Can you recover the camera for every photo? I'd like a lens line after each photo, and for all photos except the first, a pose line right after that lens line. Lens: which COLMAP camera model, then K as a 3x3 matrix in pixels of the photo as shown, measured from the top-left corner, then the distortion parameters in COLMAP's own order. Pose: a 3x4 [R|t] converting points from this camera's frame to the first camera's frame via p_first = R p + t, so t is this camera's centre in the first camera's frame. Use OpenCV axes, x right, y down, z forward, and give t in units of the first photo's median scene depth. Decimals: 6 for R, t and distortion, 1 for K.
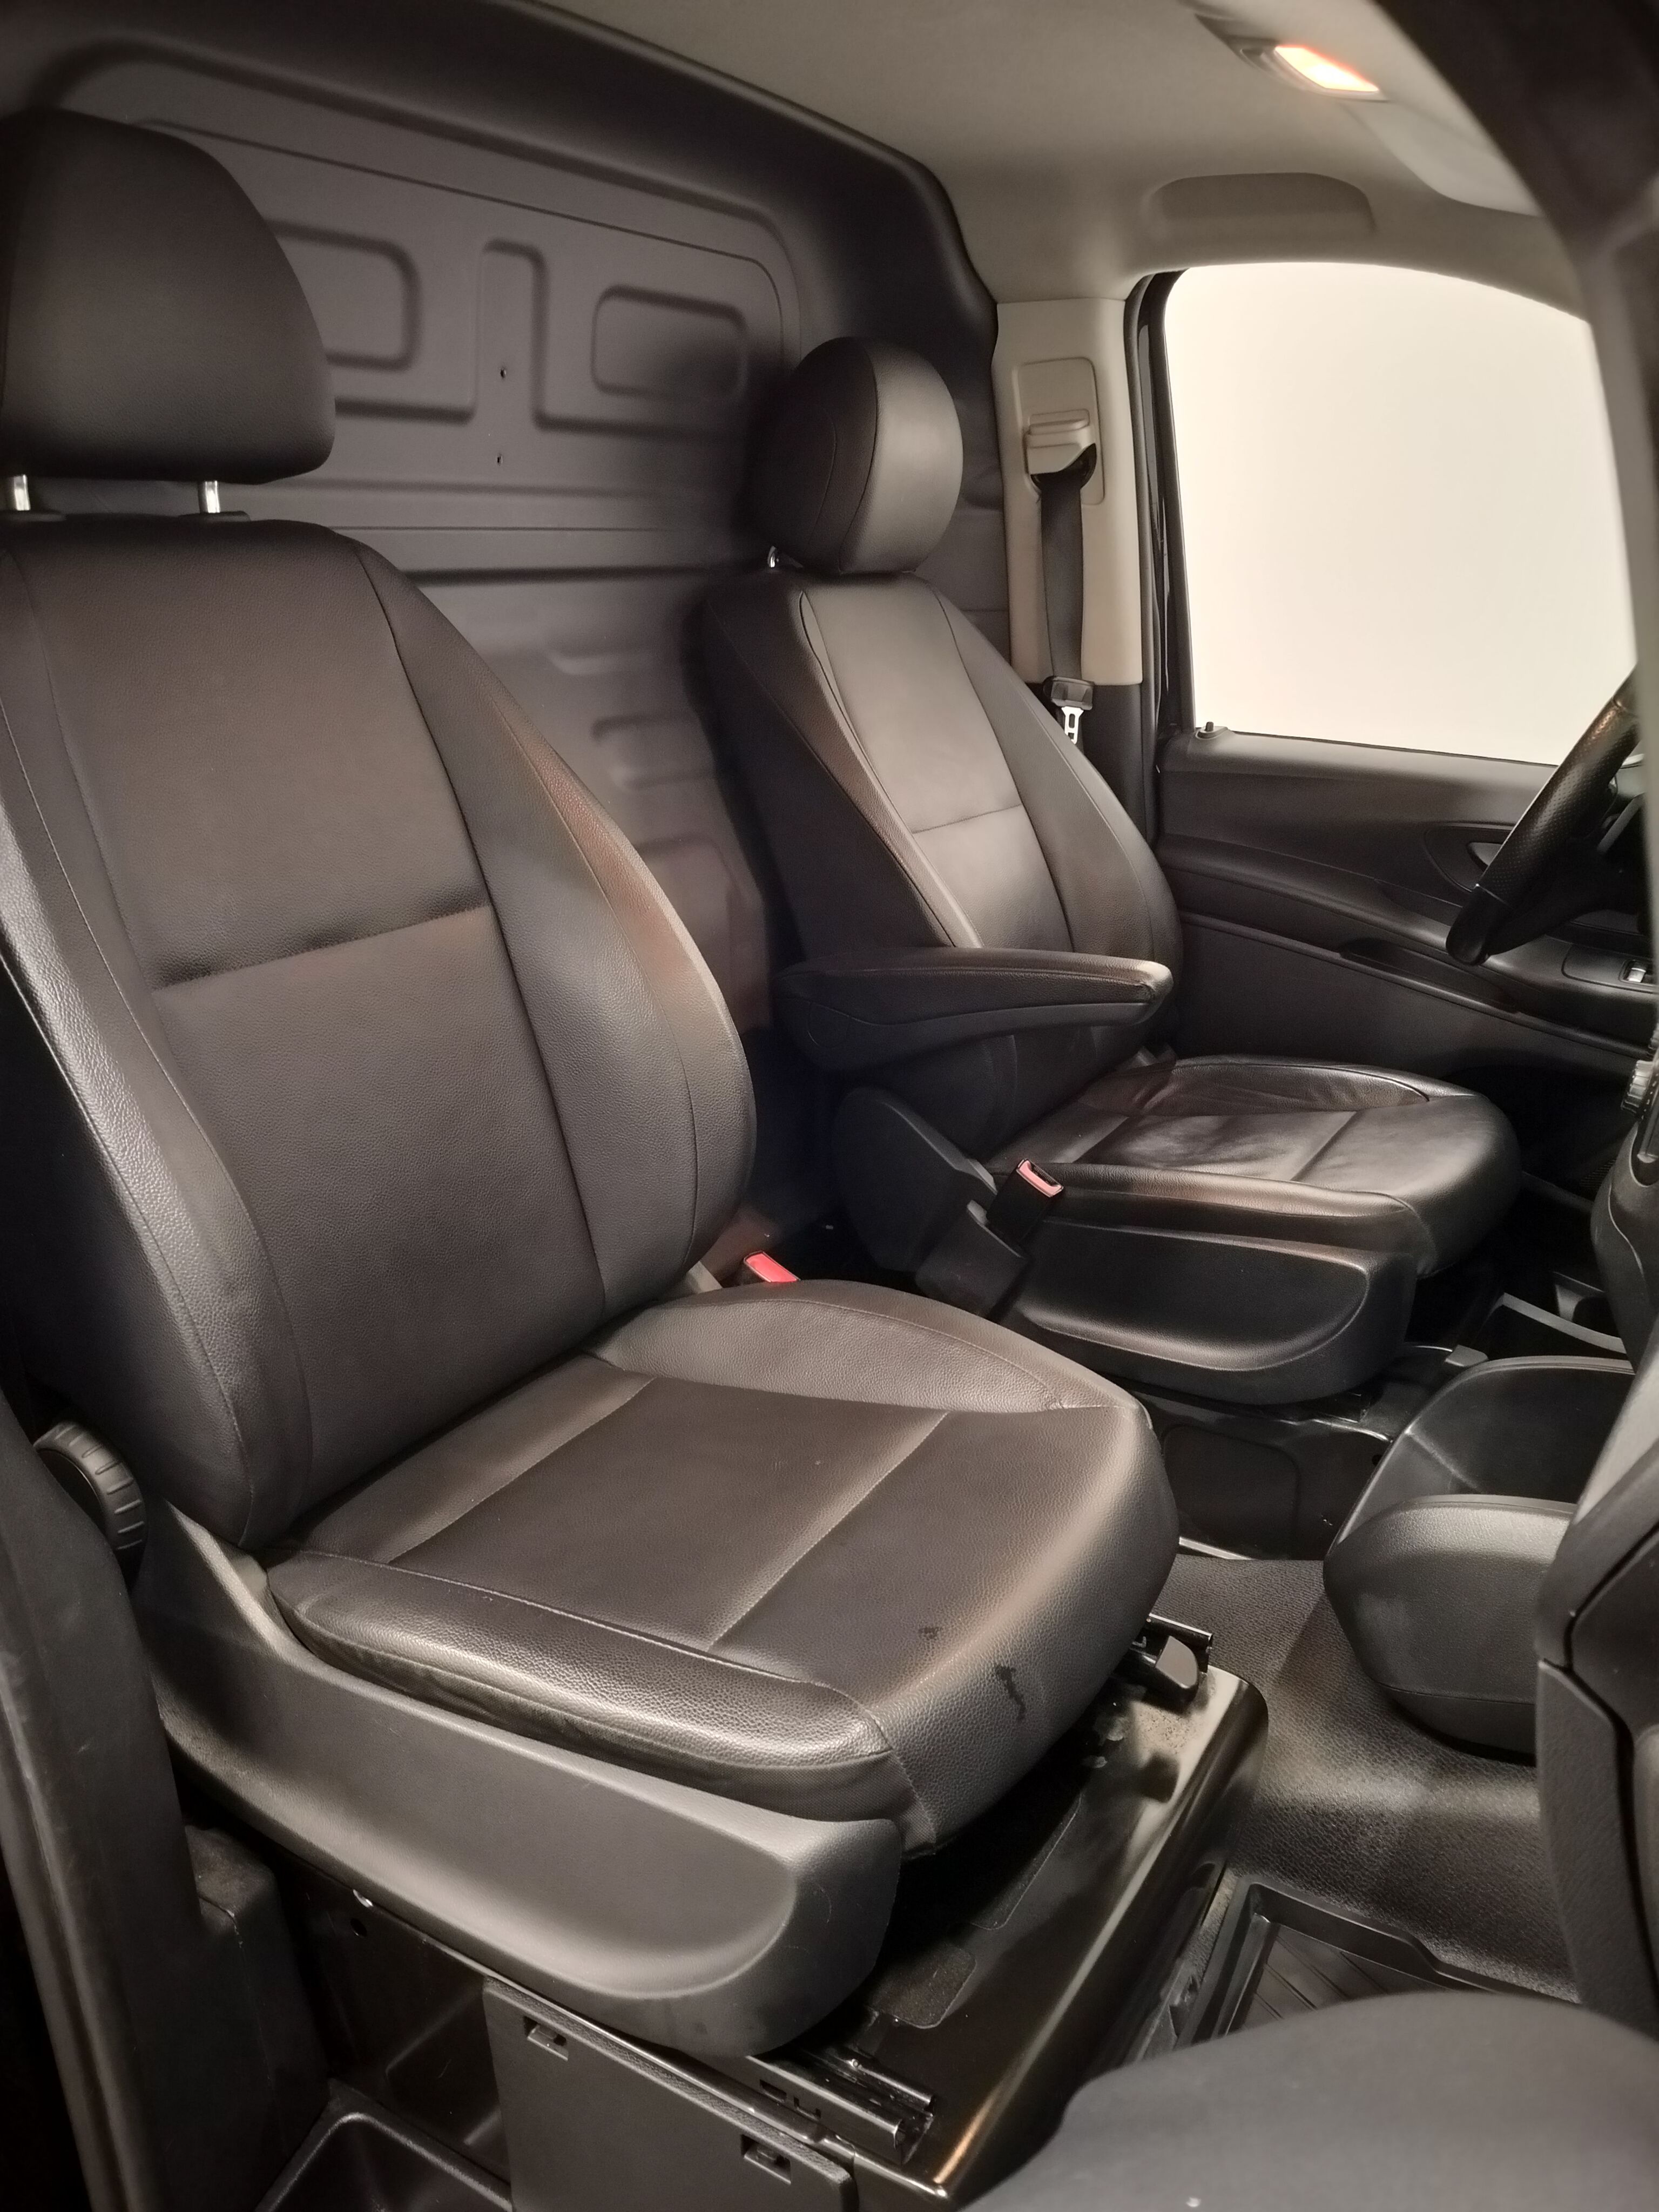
lens RADIAL K [[1795.1, 0, 820.5], [0, 1795.1, 1106.7], [0, 0, 1]] dist [-0.083000, -0.066279]
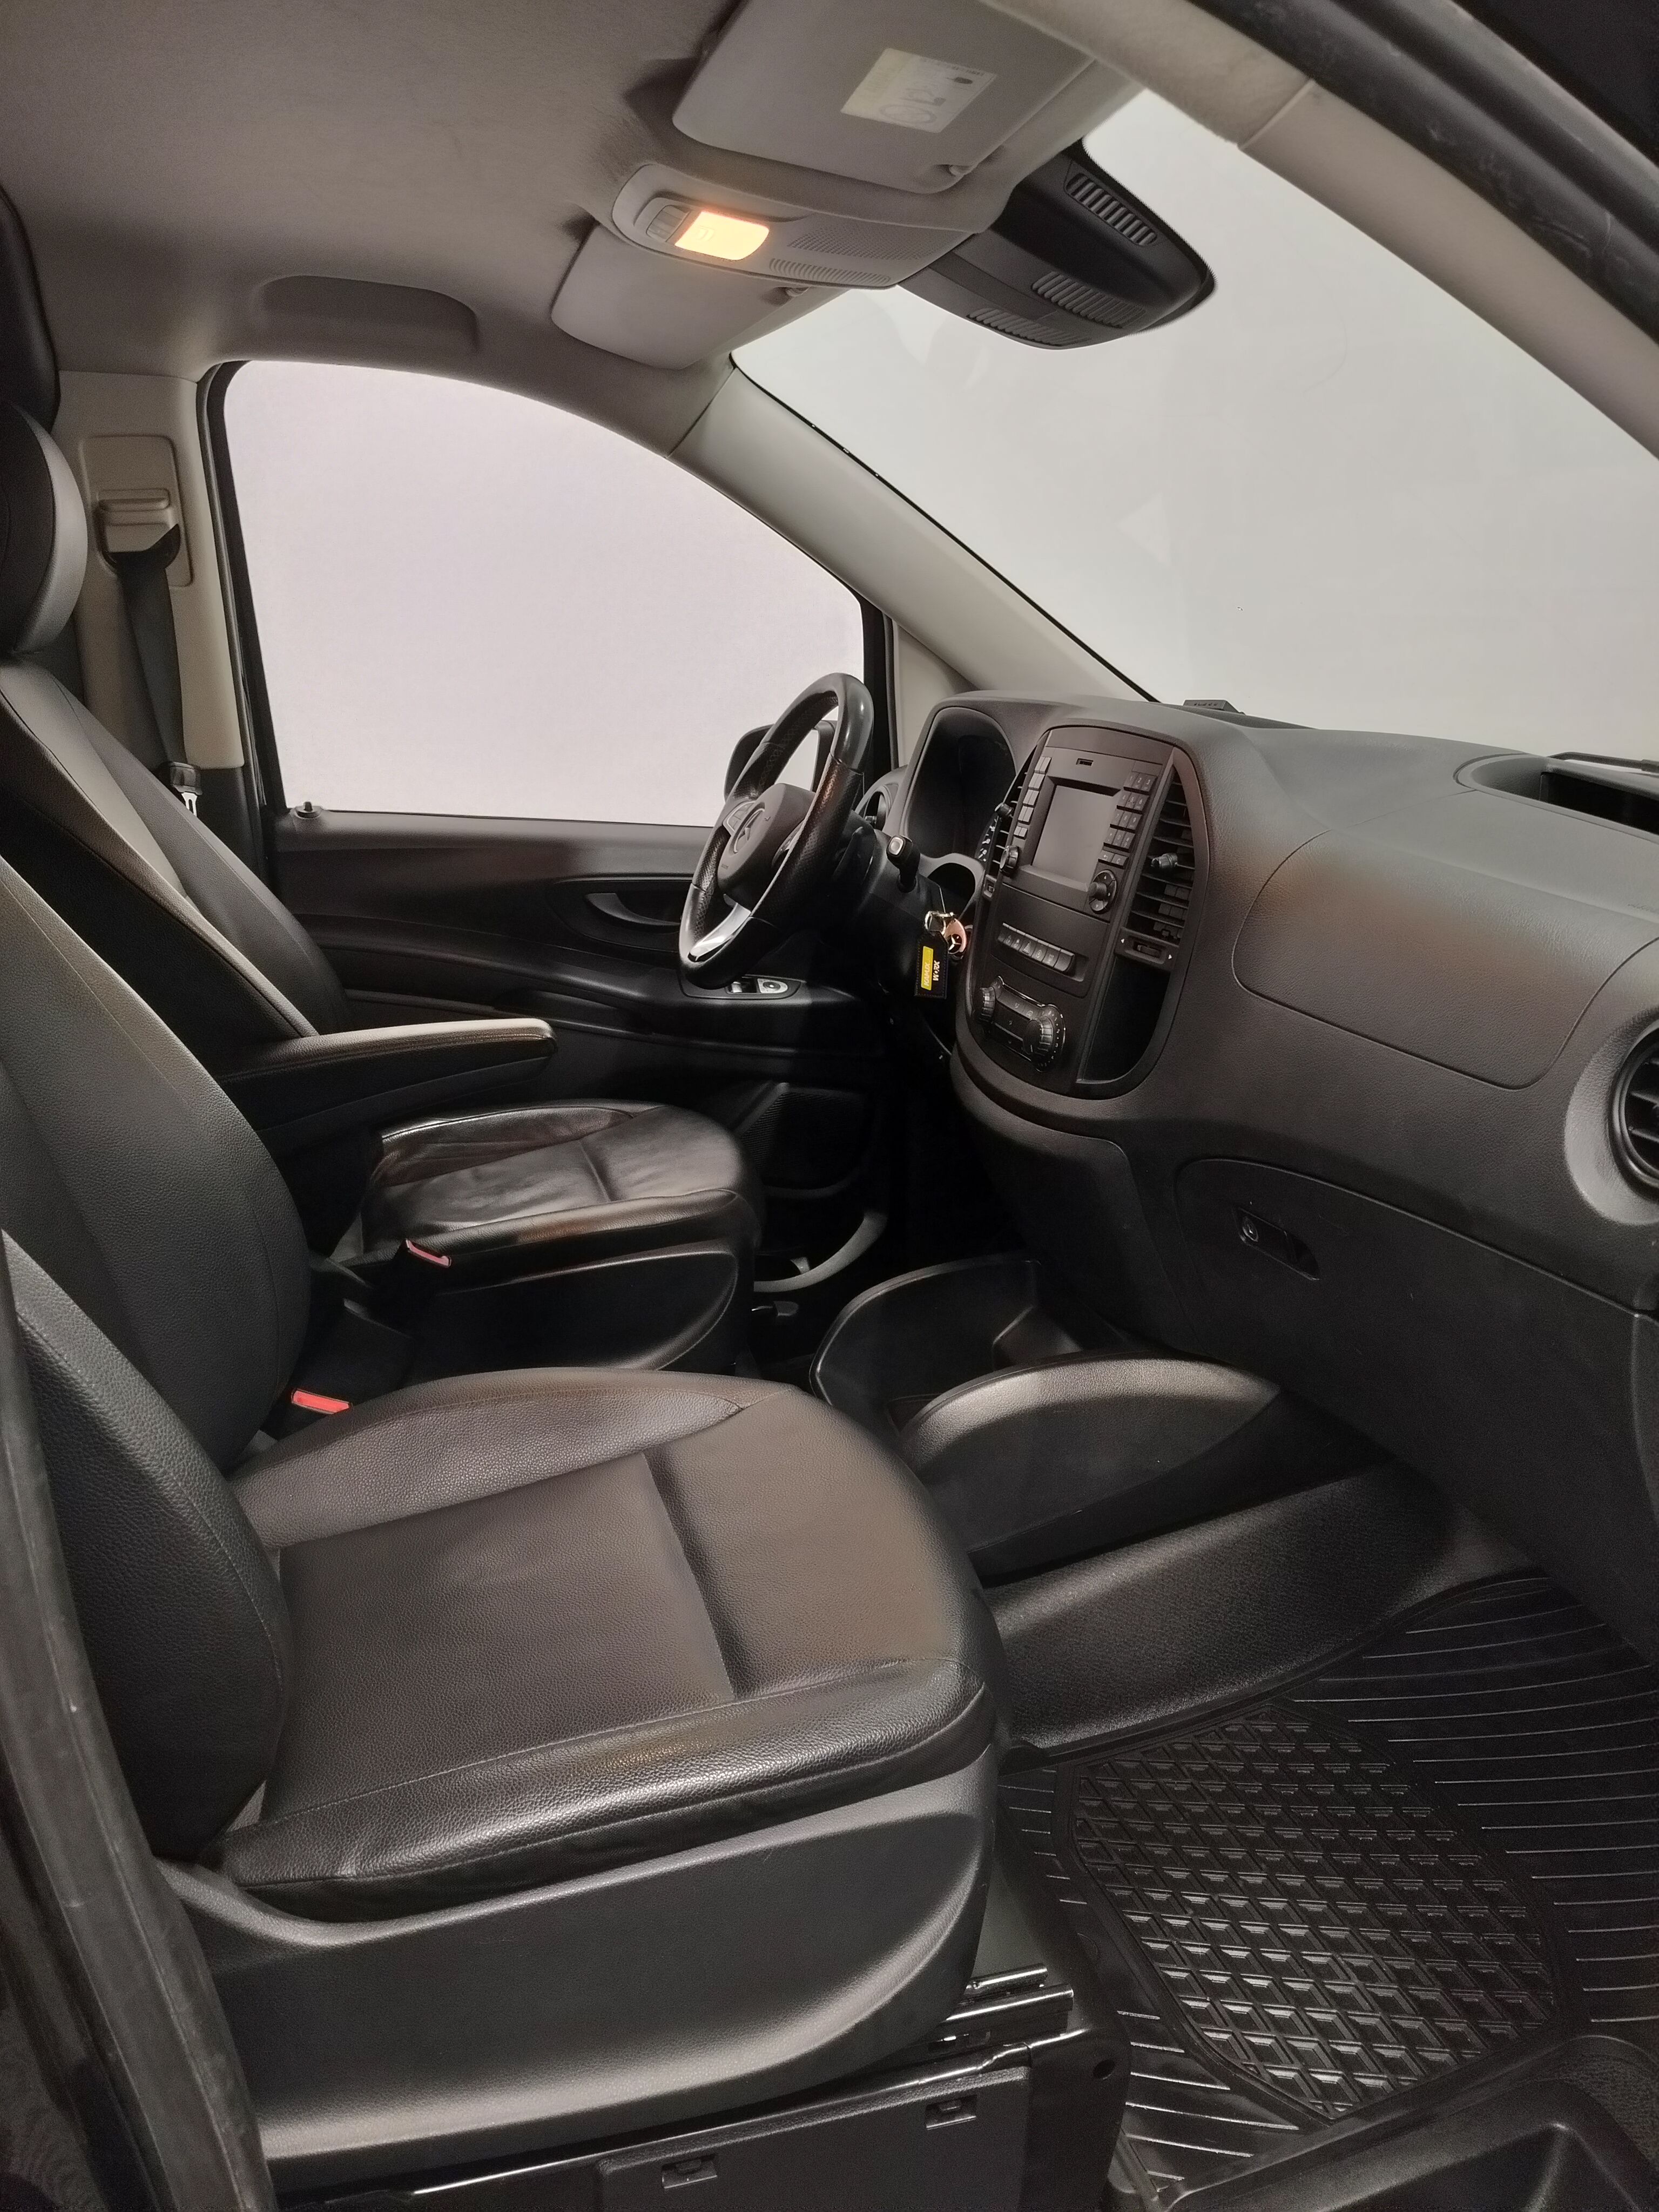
lens RADIAL K [[1795.1, 0, 820.5], [0, 1795.1, 1106.7], [0, 0, 1]] dist [-0.083000, -0.066279]
pose [[0.605256, -0.157499, 0.780294, -0.437922], [0.199516, 0.978958, 0.042839, -0.031714], [-0.770622, 0.129752, 0.623944, 0.167812]]
